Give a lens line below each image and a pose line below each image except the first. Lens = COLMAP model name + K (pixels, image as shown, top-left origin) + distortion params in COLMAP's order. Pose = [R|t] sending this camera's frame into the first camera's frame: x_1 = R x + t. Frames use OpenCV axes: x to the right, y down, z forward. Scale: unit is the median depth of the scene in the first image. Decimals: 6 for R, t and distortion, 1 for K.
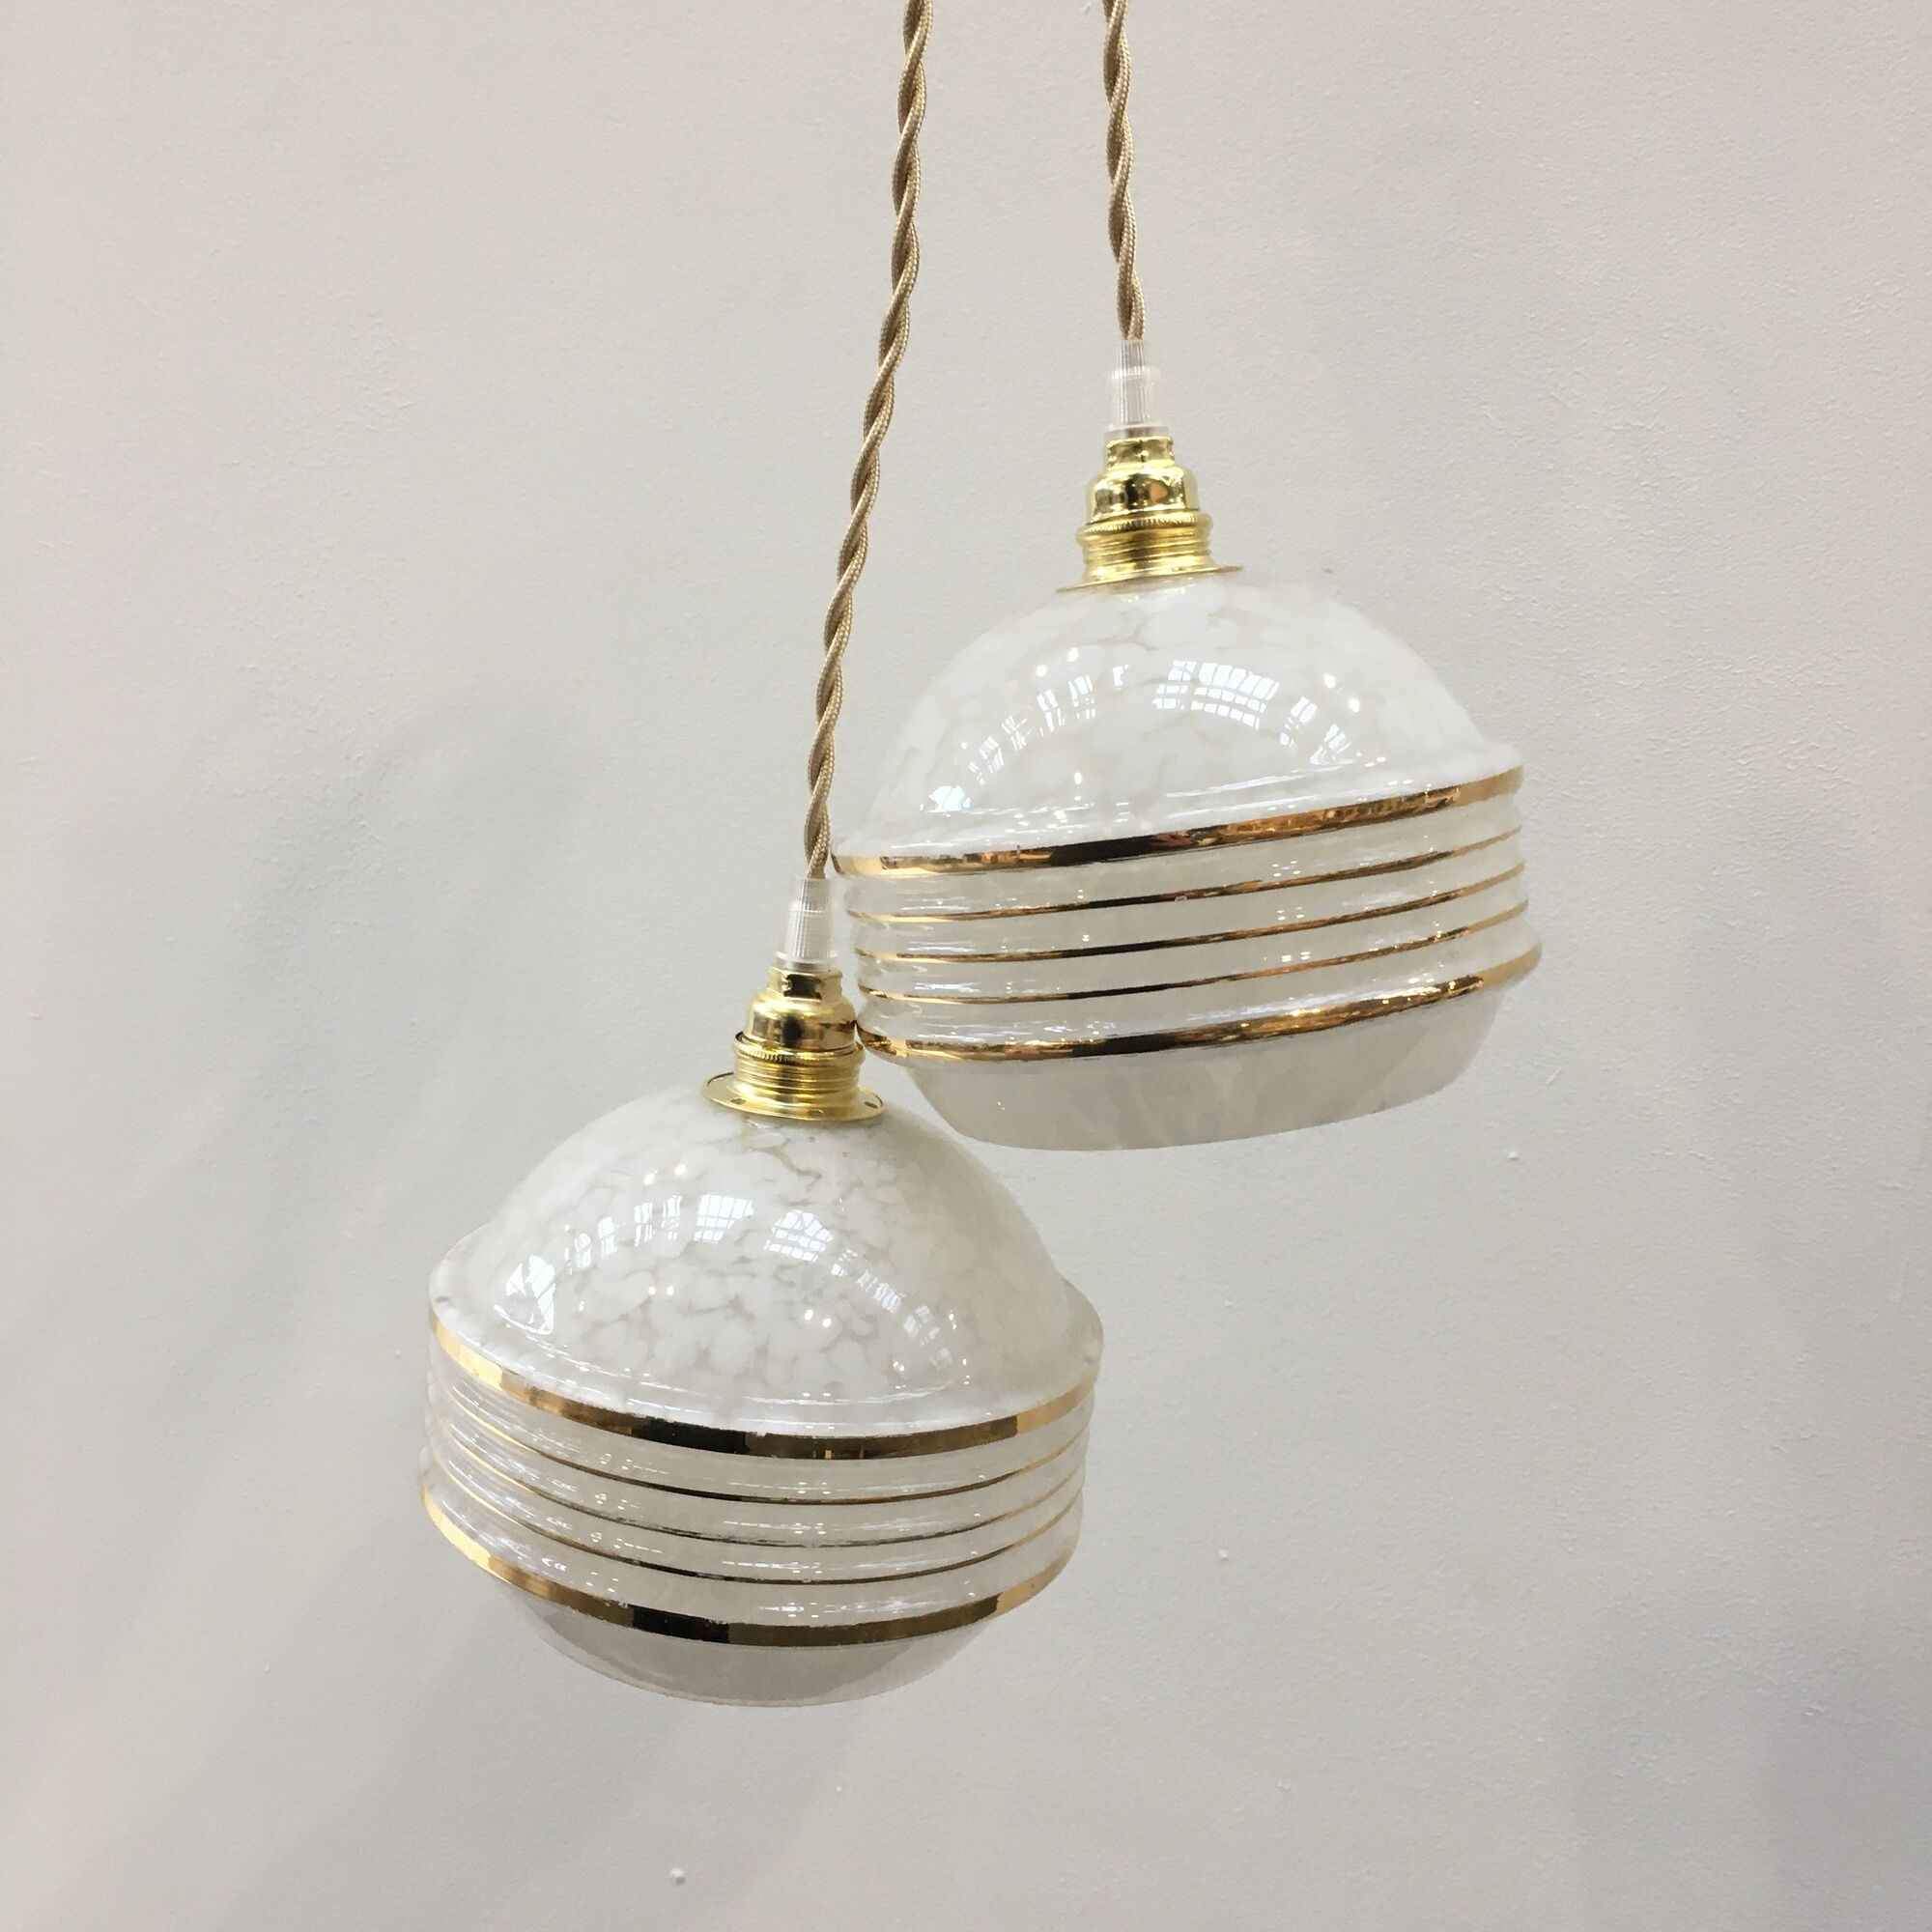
lens RADIAL K [[2324.2, 0, 966.0], [0, 2324.2, 966.0], [0, 0, 1]] dist [0.108328, 0.057817]
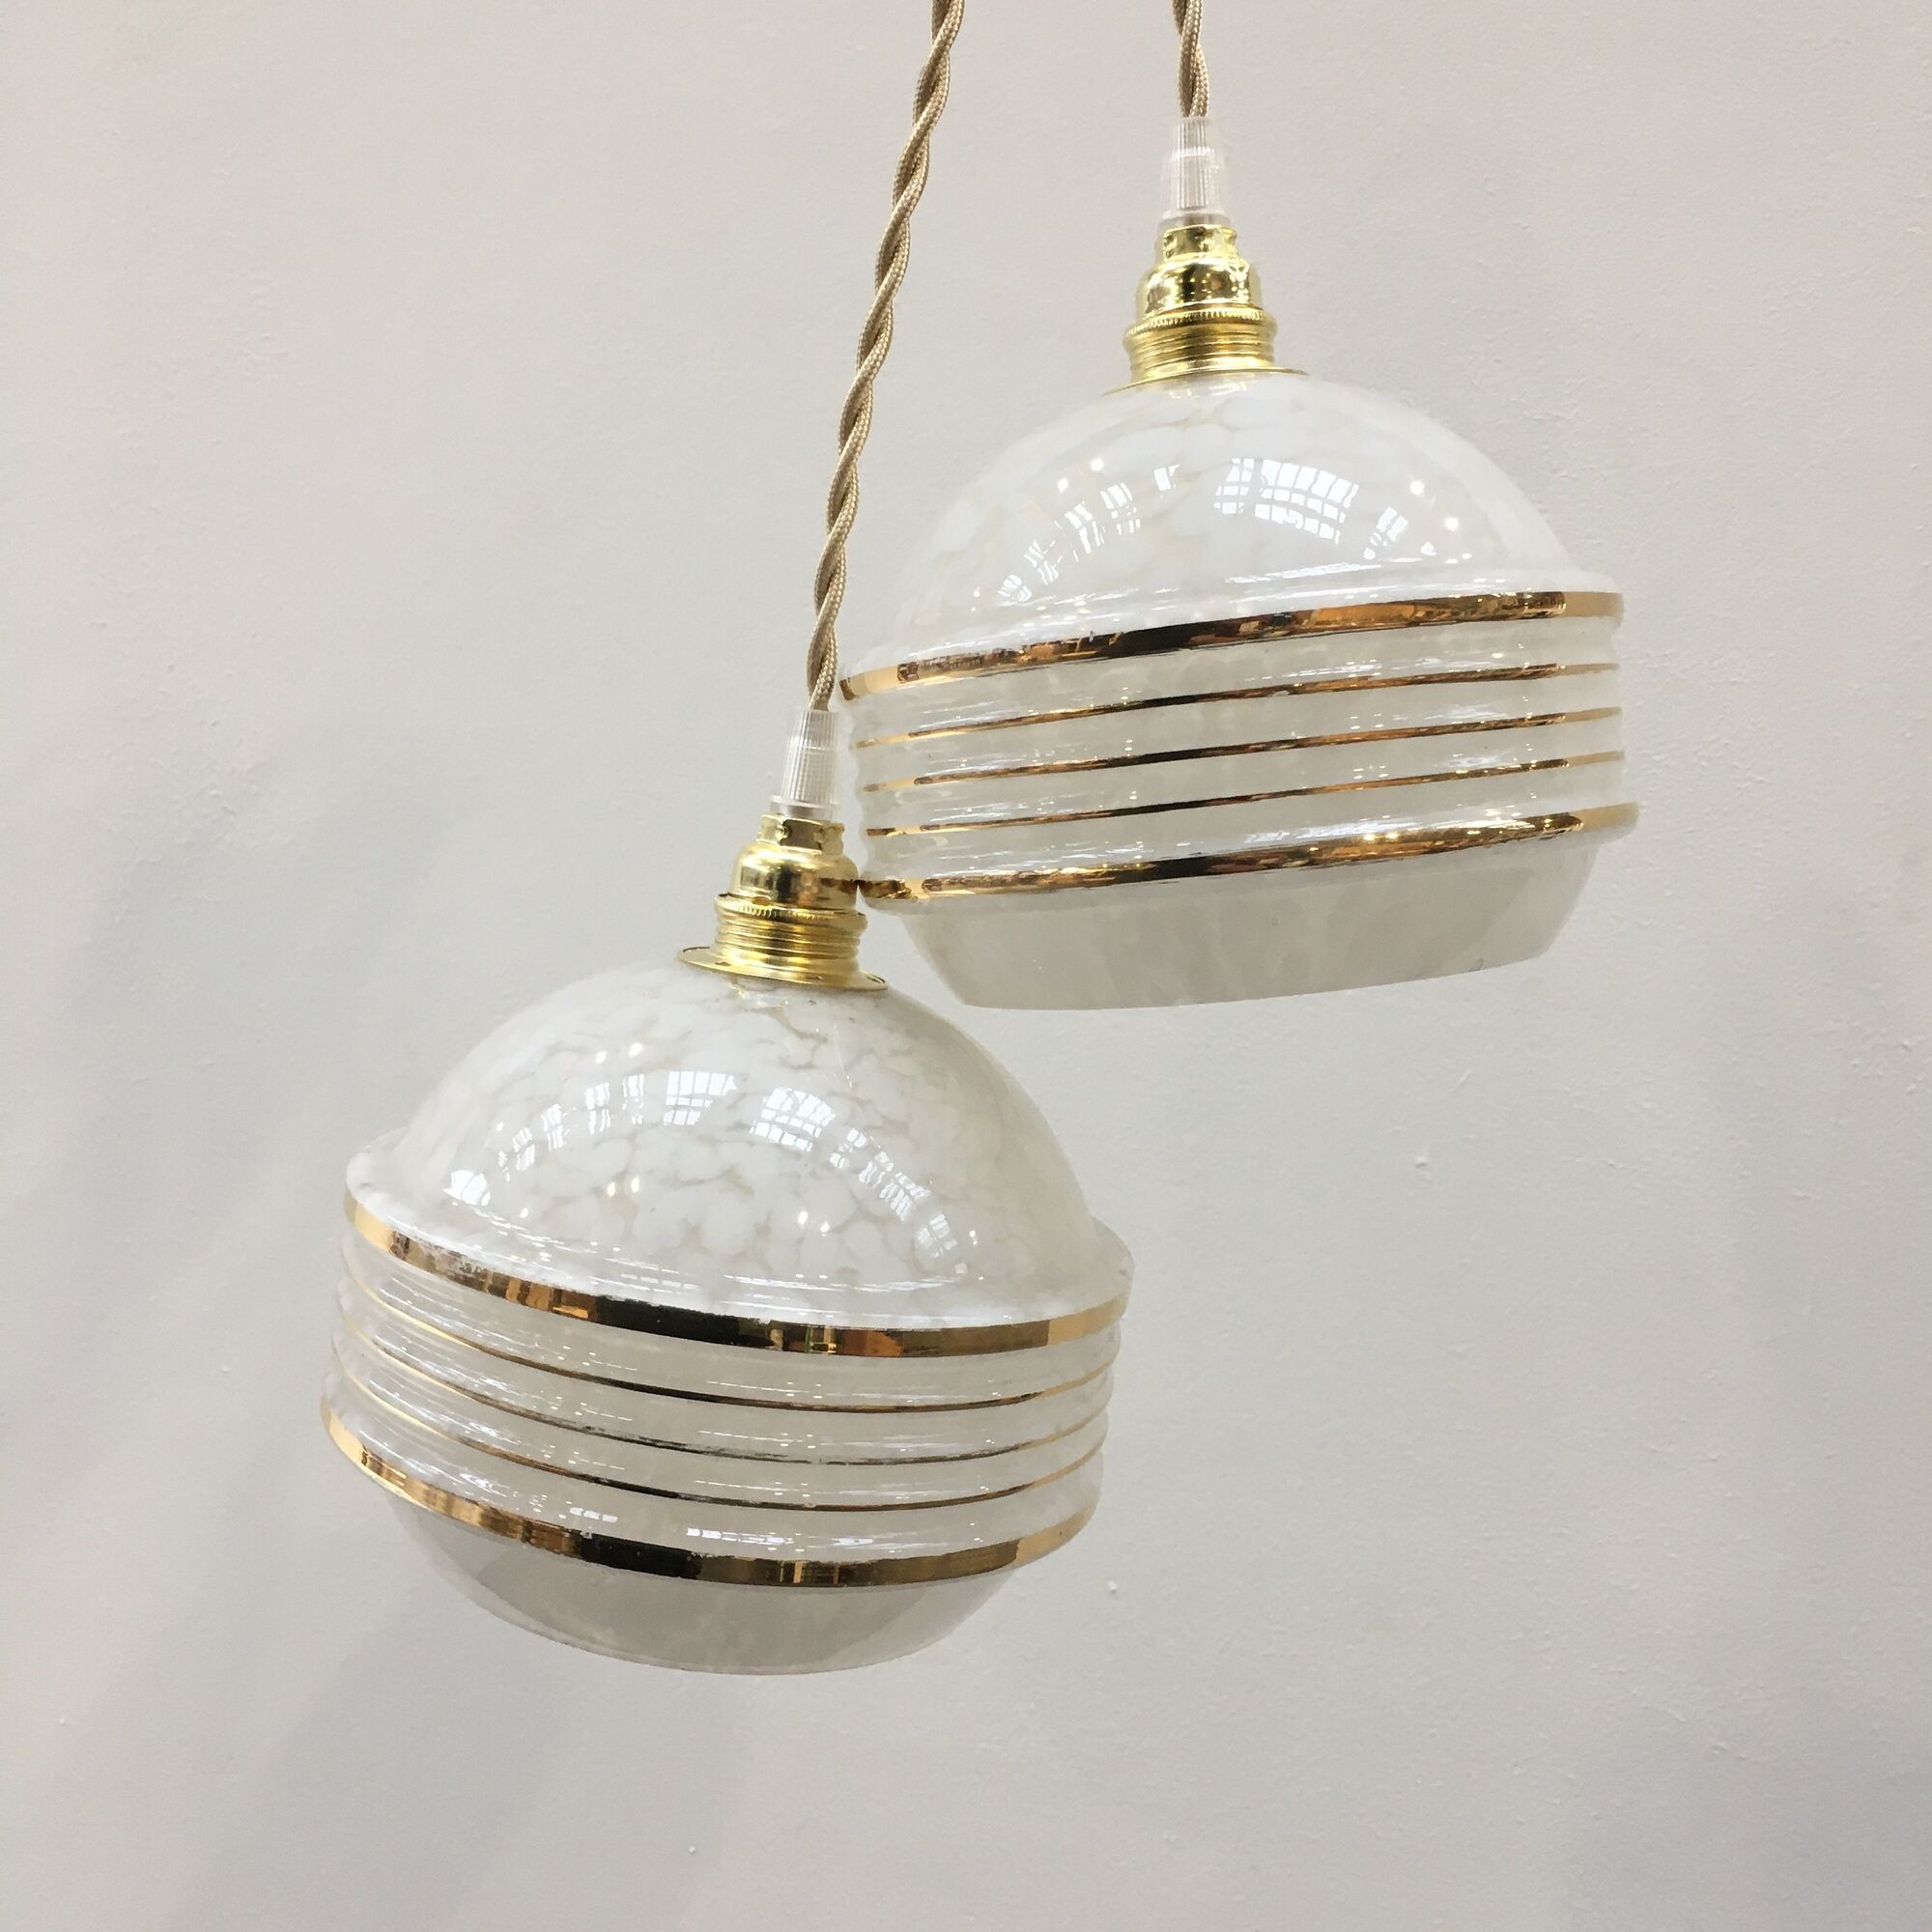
lens RADIAL K [[2324.2, 0, 966.0], [0, 2324.2, 966.0], [0, 0, 1]] dist [0.108328, 0.057817]
pose [[0.996116, 0.030173, 0.082715, -0.080212], [-0.024834, 0.997587, -0.064831, 0.113816], [-0.084472, 0.062526, 0.994462, 0.138516]]
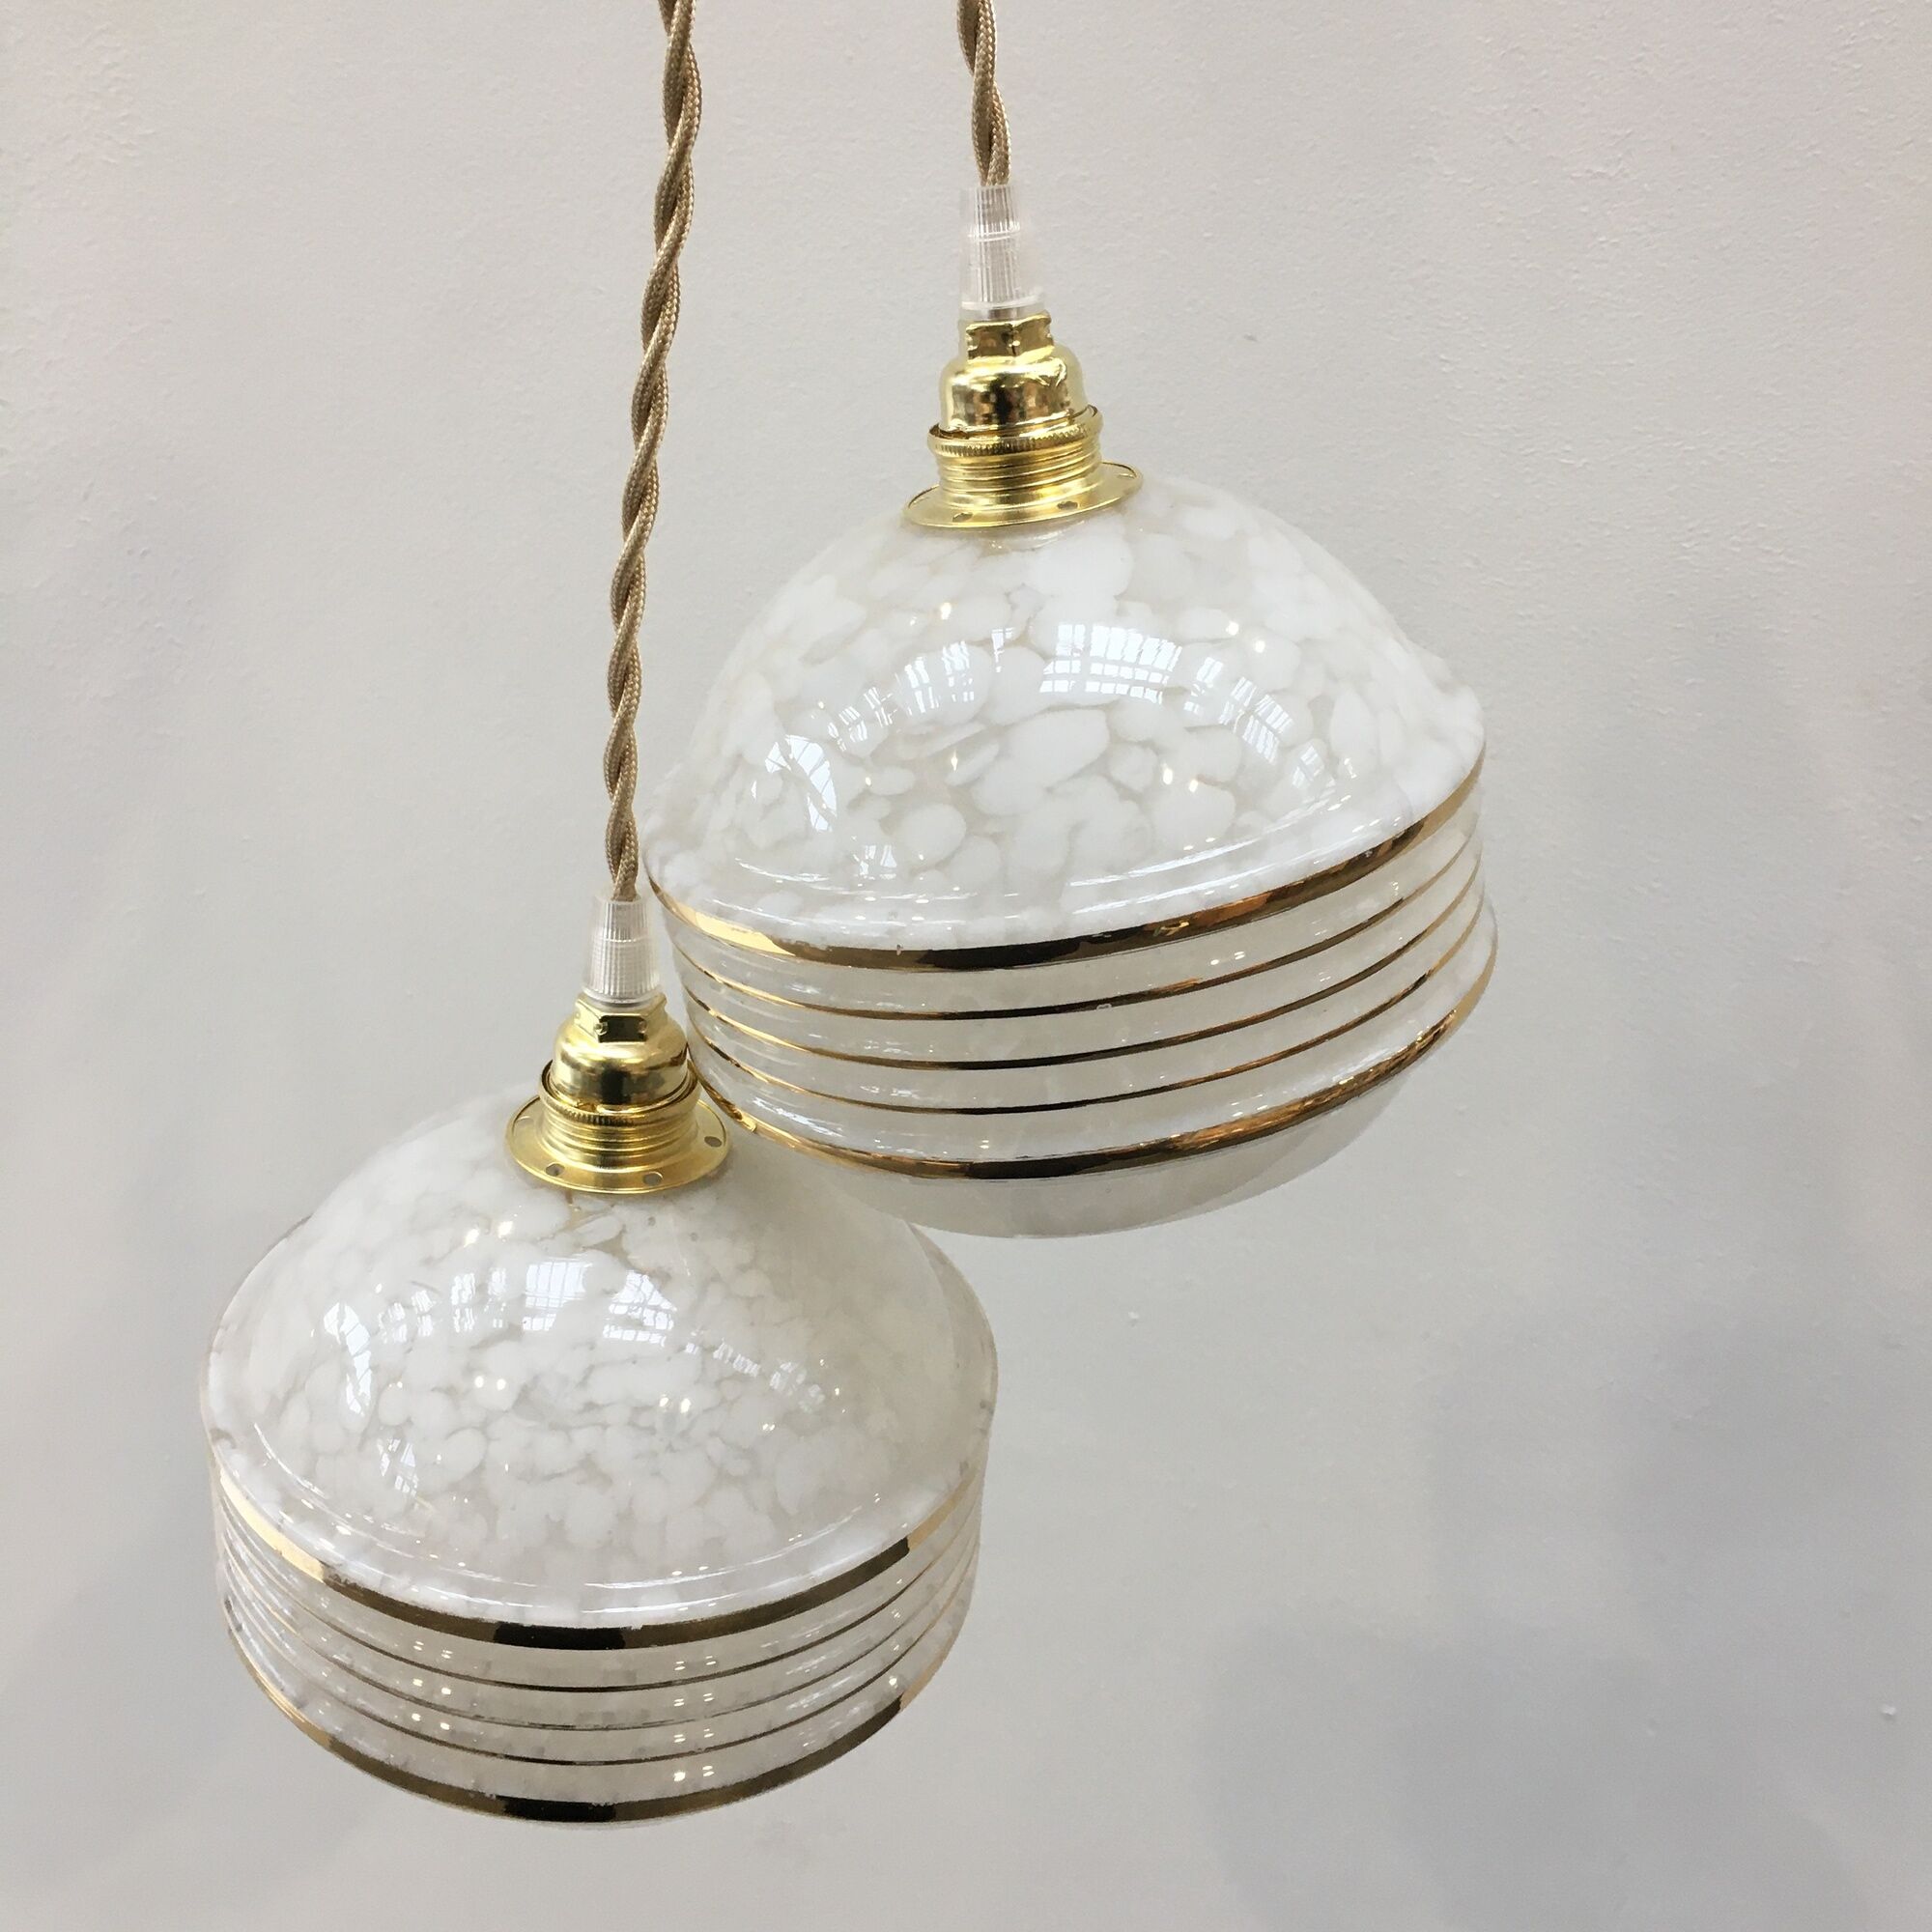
lens RADIAL K [[2324.2, 0, 966.0], [0, 2324.2, 966.0], [0, 0, 1]] dist [0.108328, 0.057817]
pose [[0.990162, -0.078898, 0.115563, -0.043533], [0.036048, 0.941831, 0.334147, -0.285207], [-0.135204, -0.326694, 0.935409, 0.226557]]
